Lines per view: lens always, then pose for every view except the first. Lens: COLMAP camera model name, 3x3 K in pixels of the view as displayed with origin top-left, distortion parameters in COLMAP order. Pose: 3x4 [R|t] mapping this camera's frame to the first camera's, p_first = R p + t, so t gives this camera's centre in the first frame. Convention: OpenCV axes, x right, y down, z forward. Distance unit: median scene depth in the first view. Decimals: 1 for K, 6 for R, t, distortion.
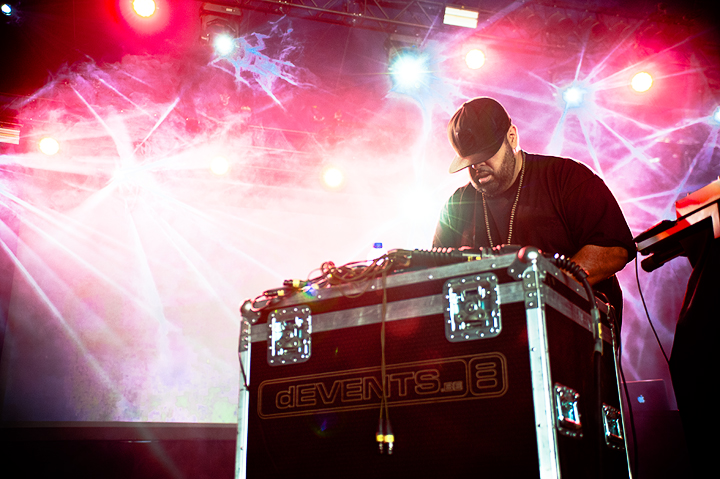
lens RADIAL K [[894.0, 0, 360.0], [0, 894.0, 239.5], [0, 0, 1]] dist [0.003604, 0.013913]
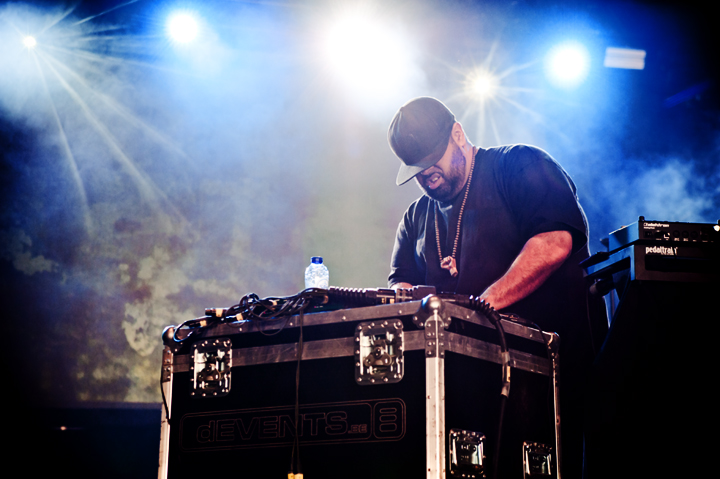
lens RADIAL K [[1384.1, 0, 360.0], [0, 1384.1, 239.5], [0, 0, 1]] dist [0.041930, 0.067521]
pose [[0.999357, 0.004289, -0.035600, 0.153271], [-0.001255, 0.996397, 0.084797, -0.180204], [0.035835, -0.084698, 0.995762, -0.548921]]
